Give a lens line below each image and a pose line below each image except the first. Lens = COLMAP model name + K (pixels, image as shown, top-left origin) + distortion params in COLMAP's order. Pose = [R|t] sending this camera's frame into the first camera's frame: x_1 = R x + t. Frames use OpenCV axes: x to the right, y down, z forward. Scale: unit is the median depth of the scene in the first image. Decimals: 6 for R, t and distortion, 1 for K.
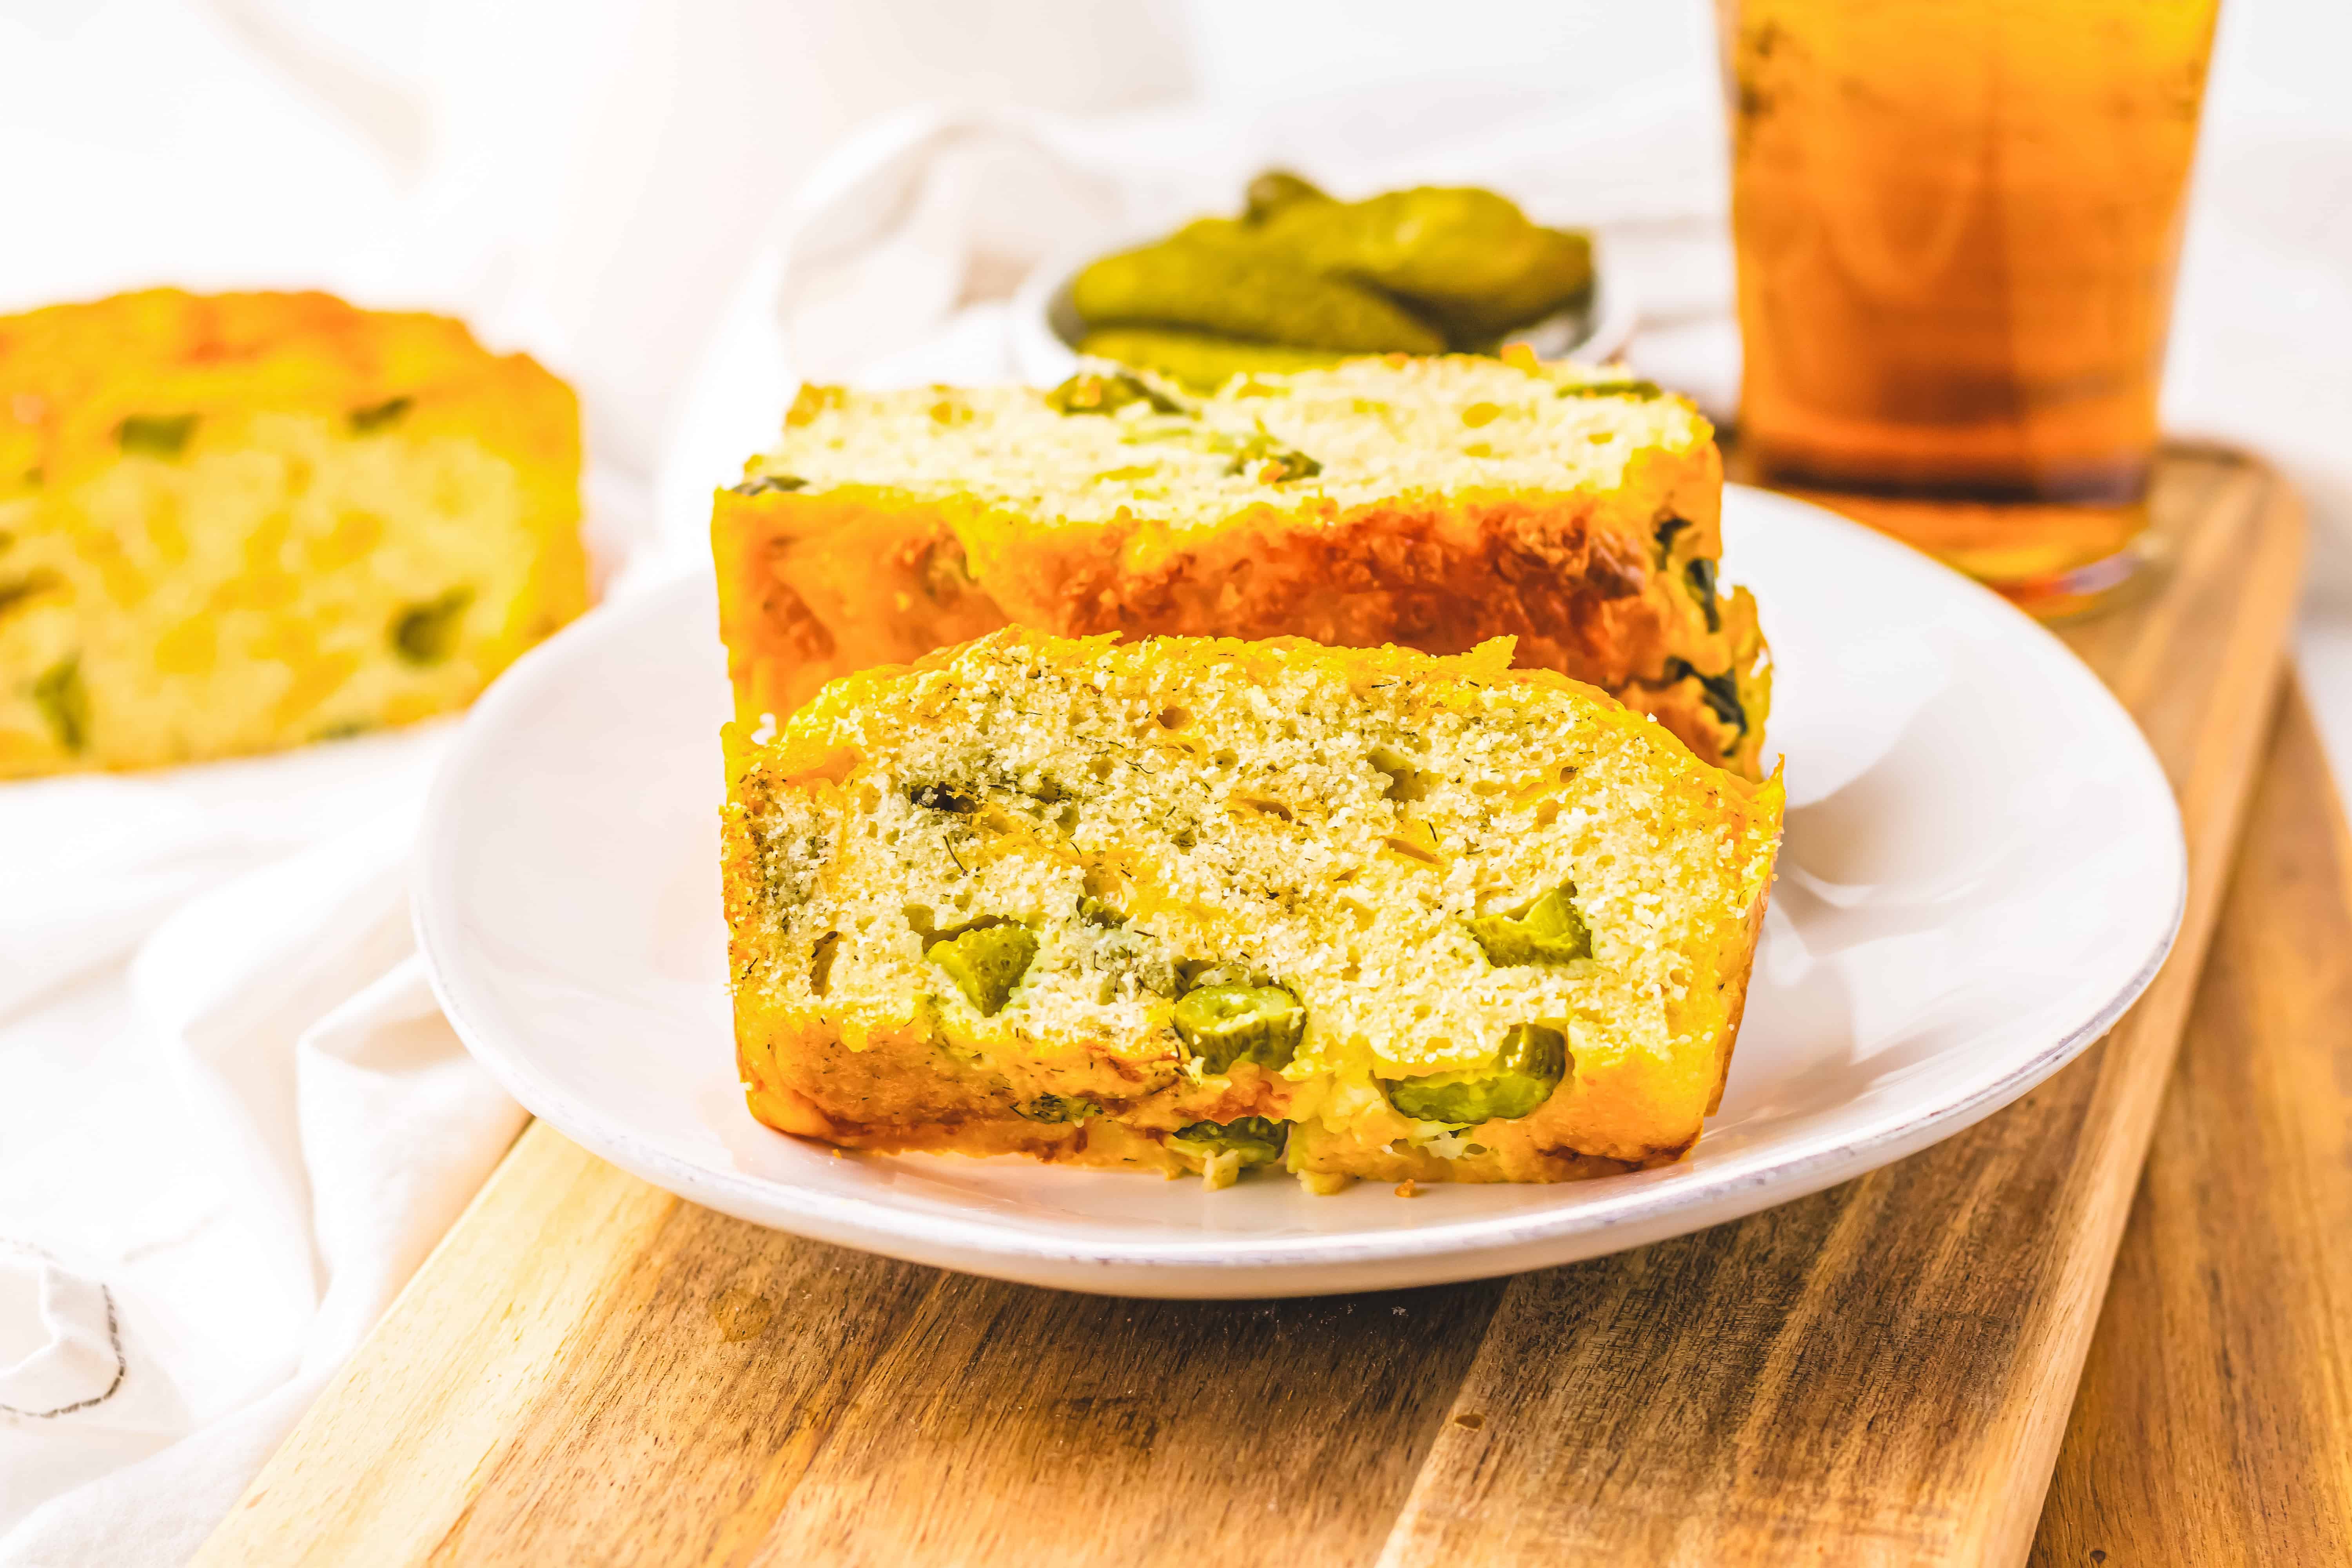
lens RADIAL K [[5815.9, 0, 1206.9], [0, 5815.9, 783.2], [0, 0, 1]] dist [-0.144968, 0.025815]
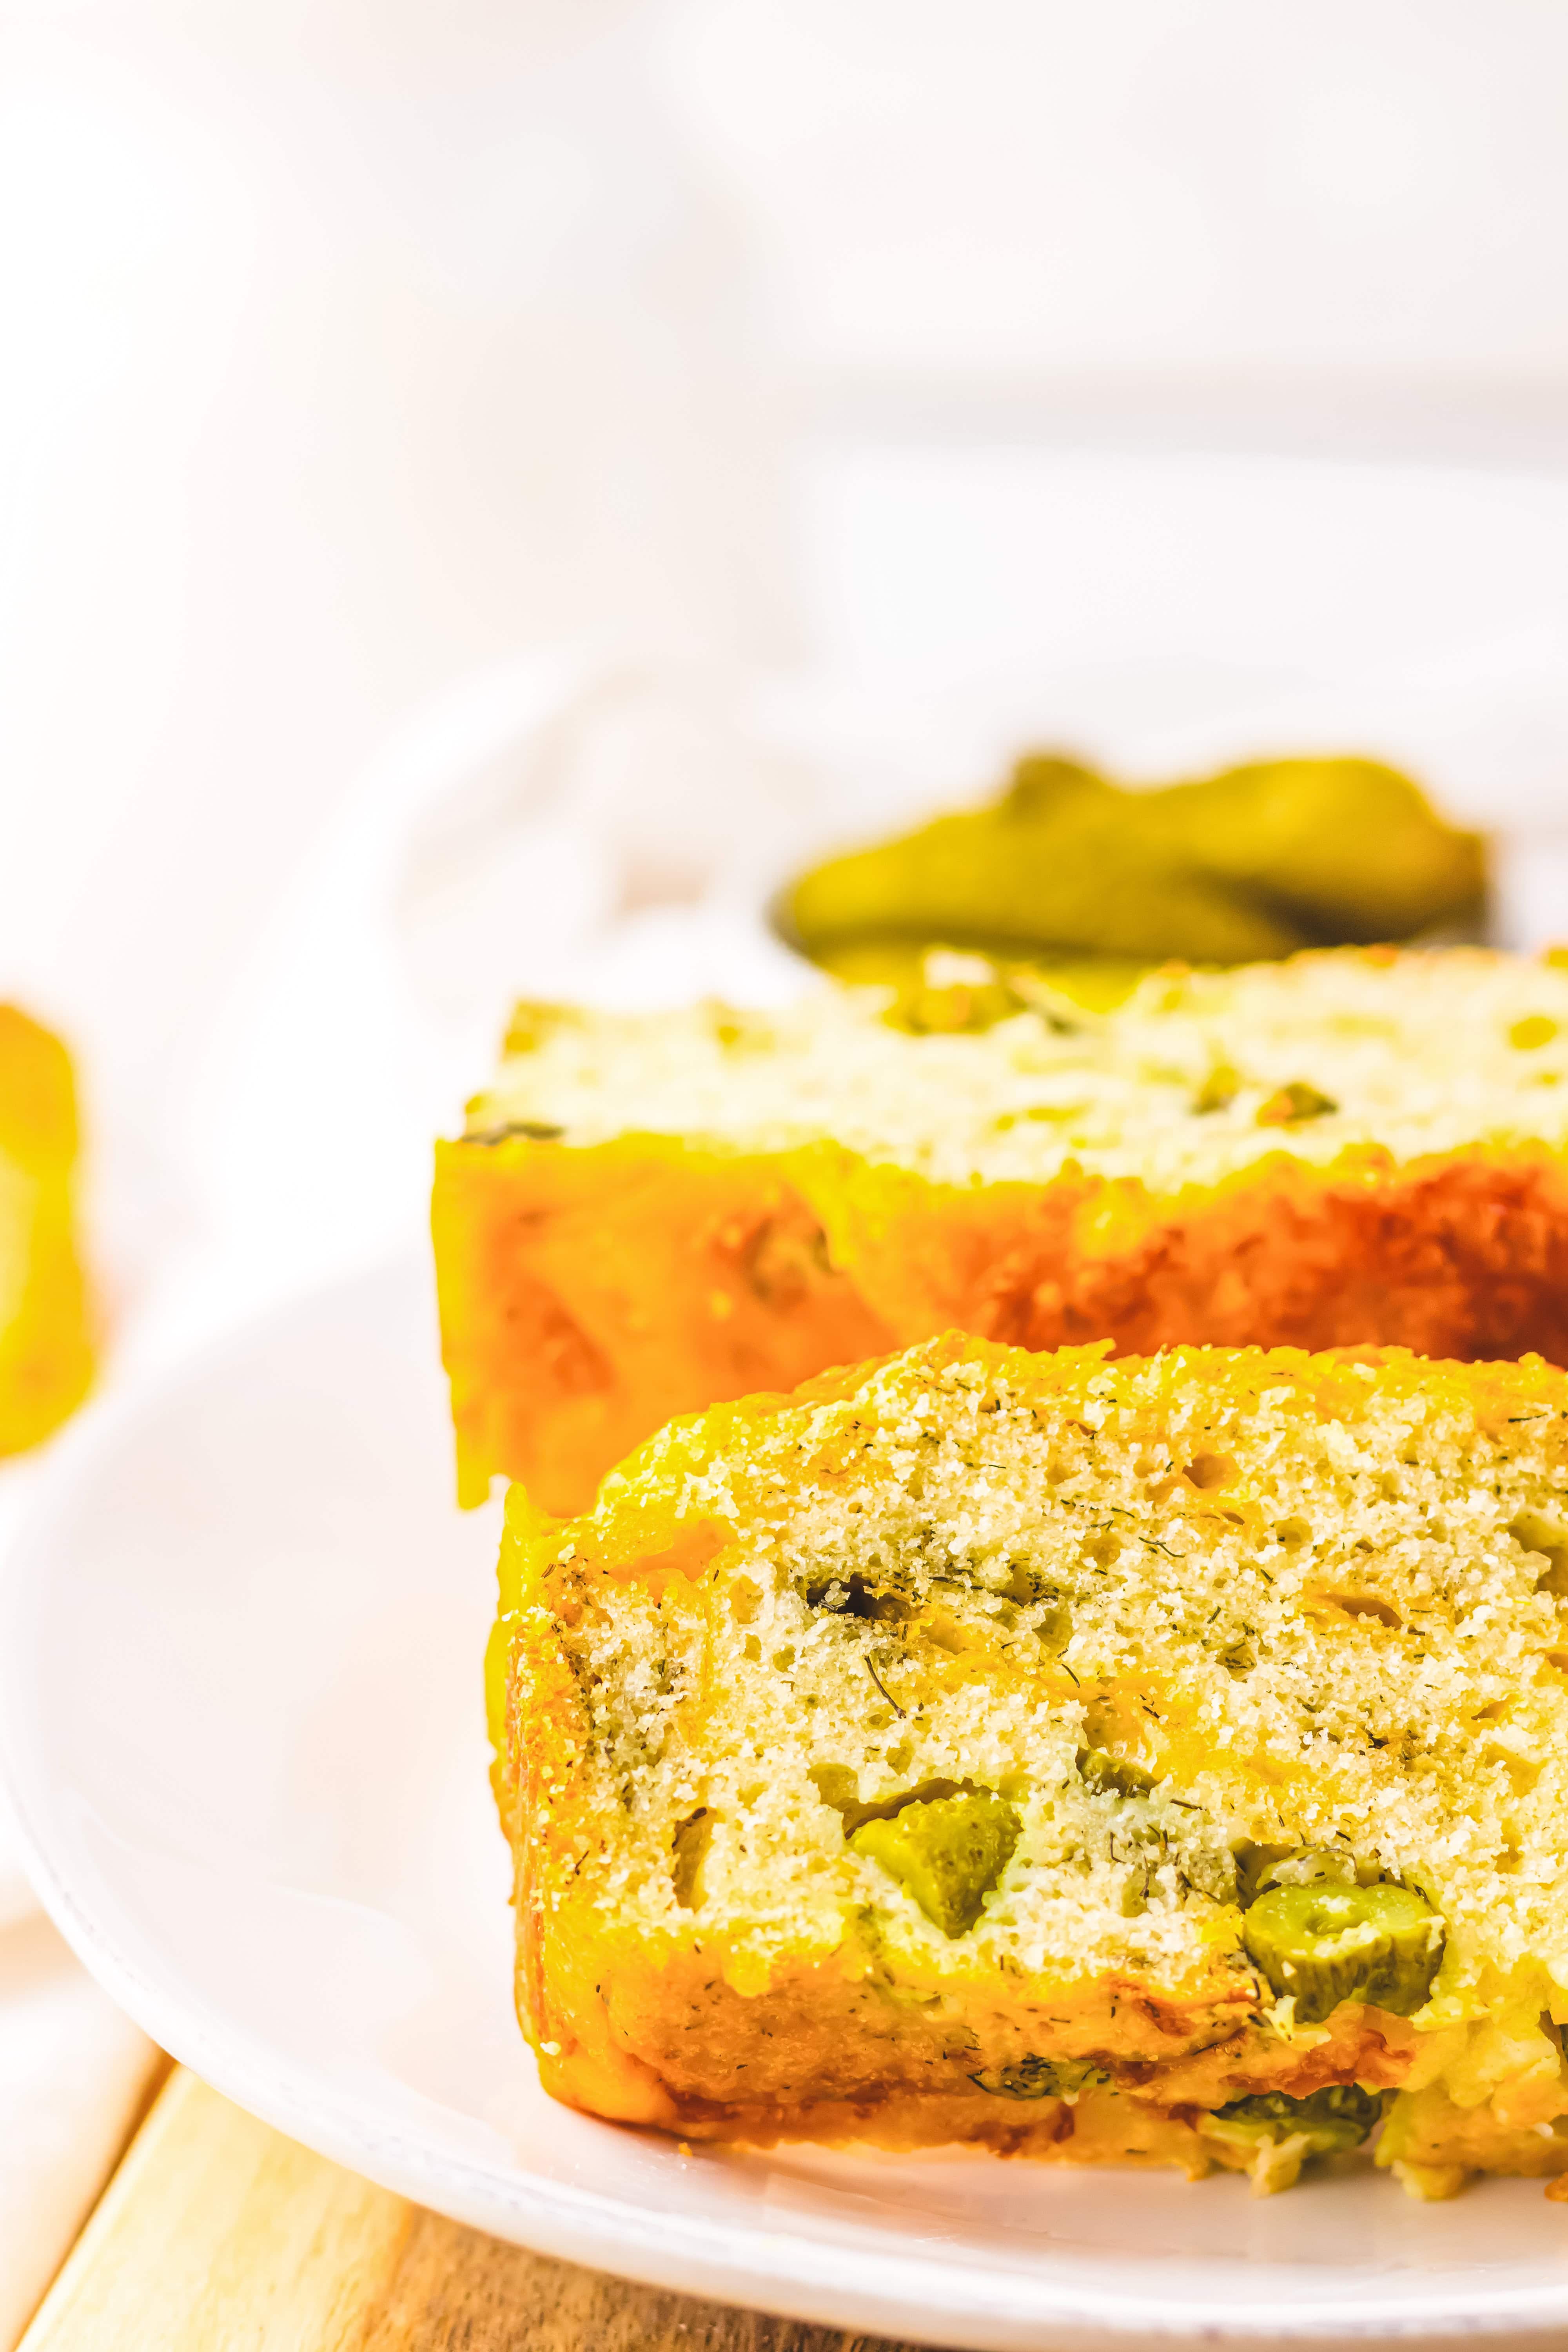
lens RADIAL K [[5985.9, 0, 784.0], [0, 5985.9, 1176.0], [0, 0, 1]] dist [-0.143079, 0.121263]
pose [[0.996768, -0.003240, 0.080272, -0.107244], [0.008876, 0.997511, -0.069949, 0.002231], [-0.079845, 0.070436, 0.994316, 0.336765]]
